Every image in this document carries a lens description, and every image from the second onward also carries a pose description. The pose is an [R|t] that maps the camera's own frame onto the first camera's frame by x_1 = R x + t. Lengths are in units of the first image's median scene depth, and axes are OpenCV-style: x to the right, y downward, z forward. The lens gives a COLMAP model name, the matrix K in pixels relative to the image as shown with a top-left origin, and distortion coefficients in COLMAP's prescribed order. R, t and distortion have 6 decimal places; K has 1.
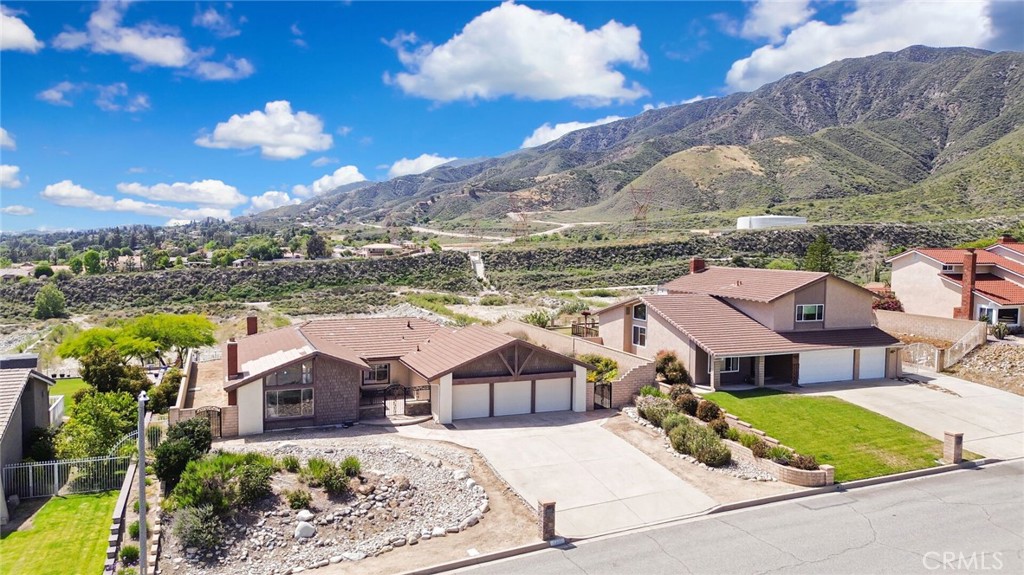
lens RADIAL K [[722.3, 0, 511.4], [0, 722.3, 290.5], [0, 0, 1]] dist [0.089805, -0.100951]
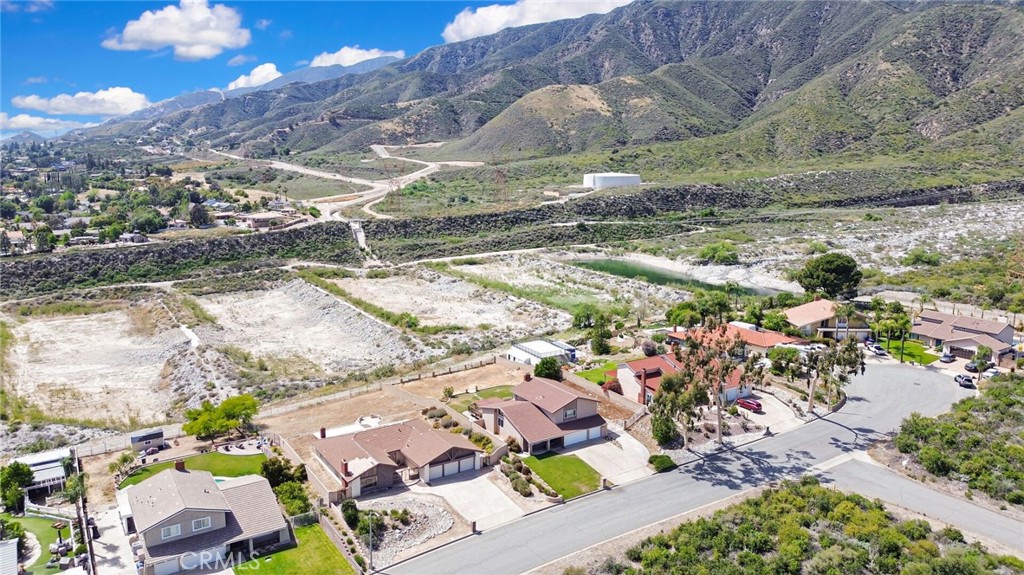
lens RADIAL K [[722.3, 0, 511.4], [0, 722.3, 290.5], [0, 0, 1]] dist [0.089805, -0.100951]
pose [[0.982164, -0.036404, 0.184466, -0.029817], [0.014114, 0.992585, 0.120732, -0.096553], [-0.187494, -0.115975, 0.975395, -0.180092]]
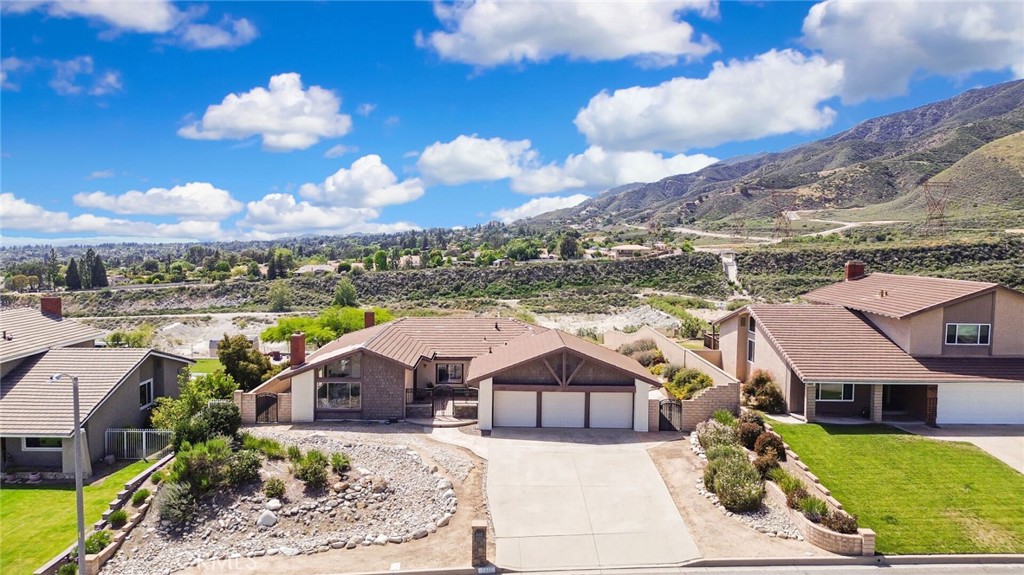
lens RADIAL K [[722.3, 0, 511.4], [0, 722.3, 290.5], [0, 0, 1]] dist [0.089805, -0.100951]
pose [[0.932995, 0.027264, -0.358854, 0.034239], [-0.027894, 0.999605, 0.003424, -0.000795], [0.358806, 0.006816, 0.933387, 0.012874]]
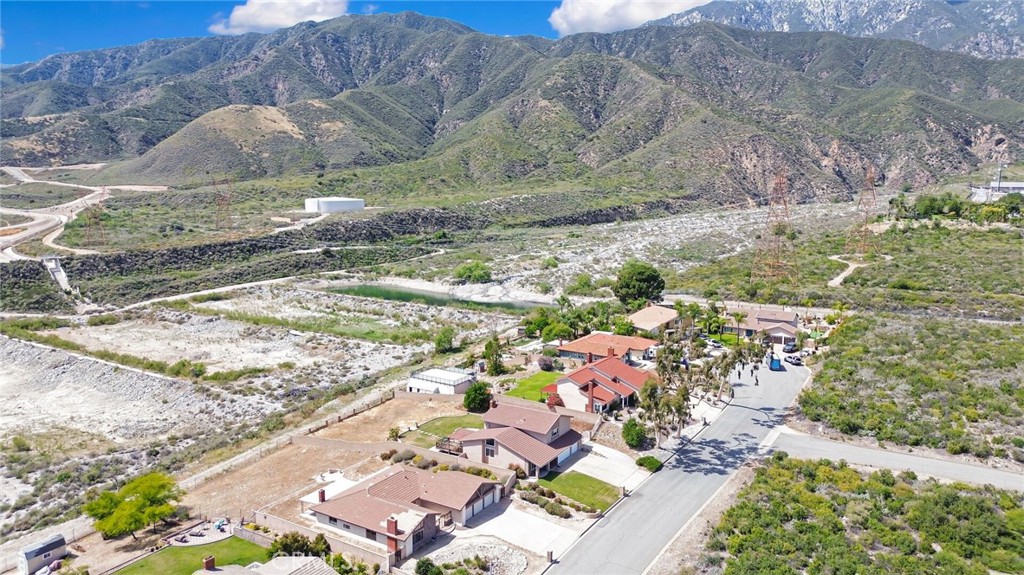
lens RADIAL K [[722.3, 0, 511.4], [0, 722.3, 290.5], [0, 0, 1]] dist [0.089805, -0.100951]
pose [[0.804984, -0.094861, 0.585664, -0.159544], [0.043154, 0.993882, 0.101666, -0.101972], [-0.591725, -0.056565, 0.804153, -0.123087]]
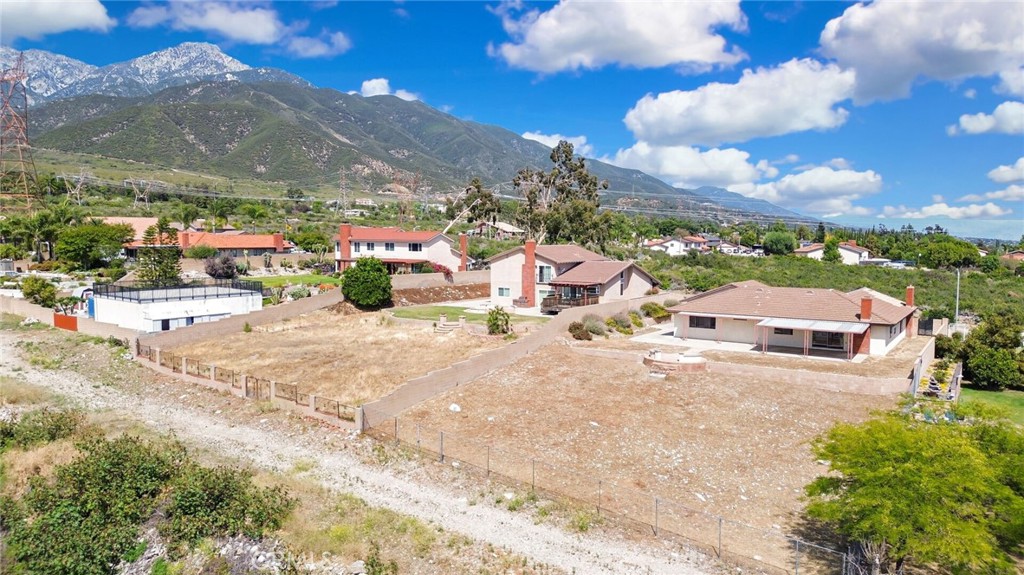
lens RADIAL K [[722.3, 0, 511.4], [0, 722.3, 290.5], [0, 0, 1]] dist [0.089805, -0.100951]
pose [[-0.557211, -0.075719, 0.826911, -0.149845], [0.050360, 0.990919, 0.124672, -0.021713], [-0.828842, 0.111112, -0.548338, 0.317907]]
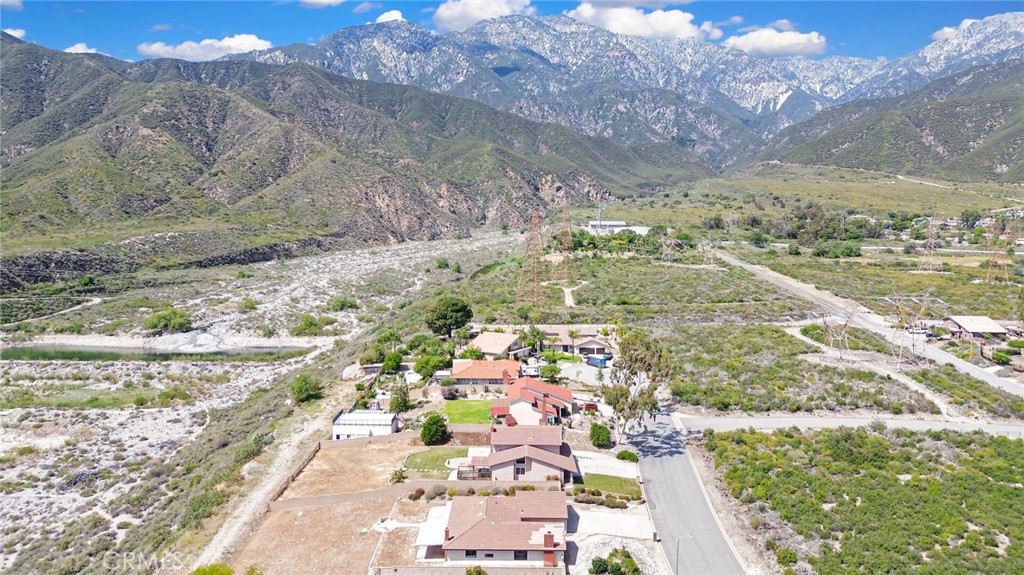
lens RADIAL K [[722.3, 0, 511.4], [0, 722.3, 290.5], [0, 0, 1]] dist [0.089805, -0.100951]
pose [[0.374657, -0.098576, 0.921908, -0.309441], [0.062593, 0.994753, 0.080928, -0.113188], [-0.925048, 0.027385, 0.378861, 0.017136]]
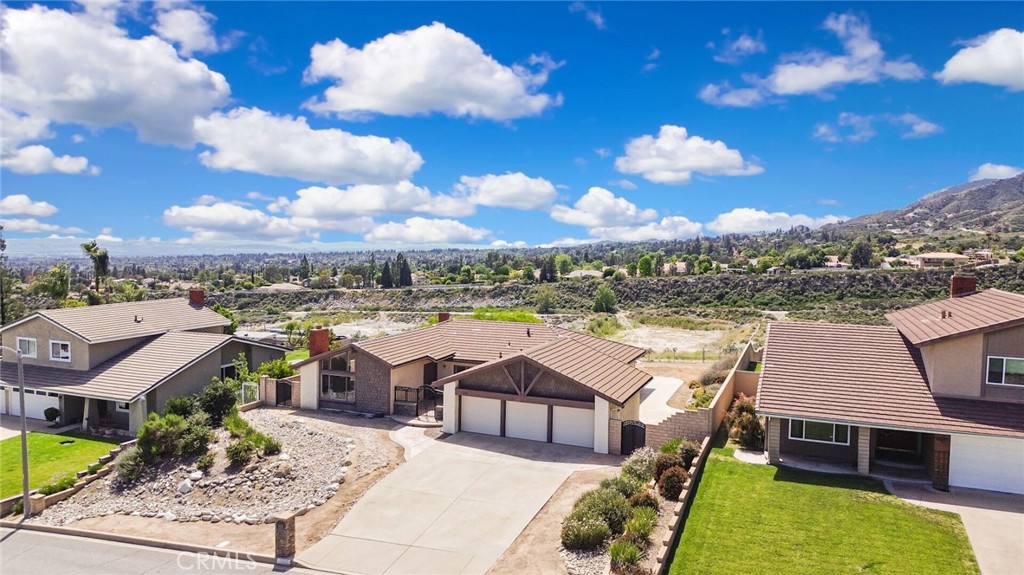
lens RADIAL K [[722.3, 0, 511.4], [0, 722.3, 290.5], [0, 0, 1]] dist [0.089805, -0.100951]
pose [[0.717487, 0.048886, -0.694855, 0.076331], [-0.056489, 0.998332, 0.011909, -0.002762], [0.694278, 0.030707, 0.719051, 0.042640]]
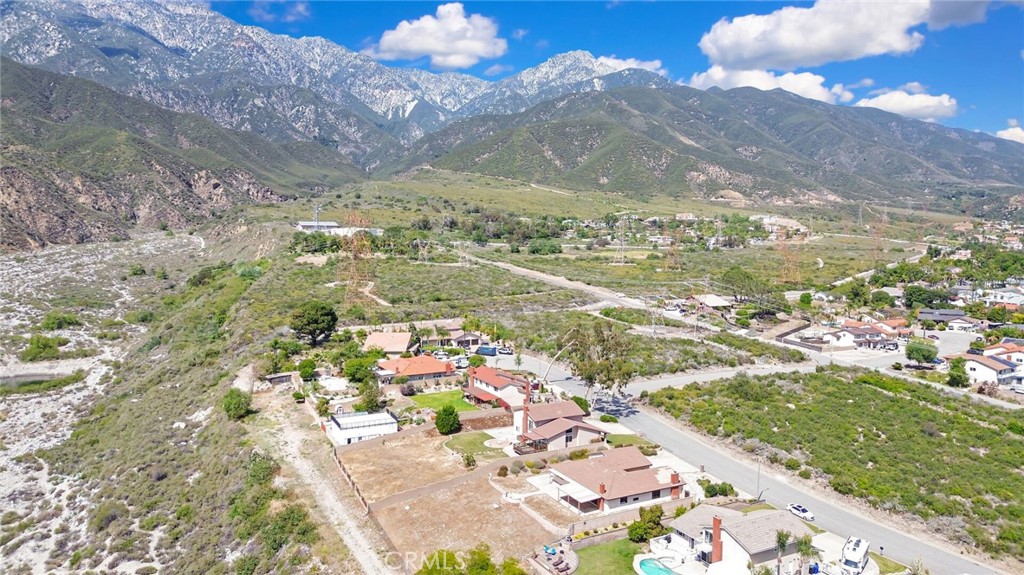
lens RADIAL K [[722.3, 0, 511.4], [0, 722.3, 290.5], [0, 0, 1]] dist [0.089805, -0.100951]
pose [[-0.110327, -0.104640, 0.988372, -0.389852], [0.062339, 0.991756, 0.111957, -0.129730], [-0.991938, 0.073966, -0.102894, 0.229442]]
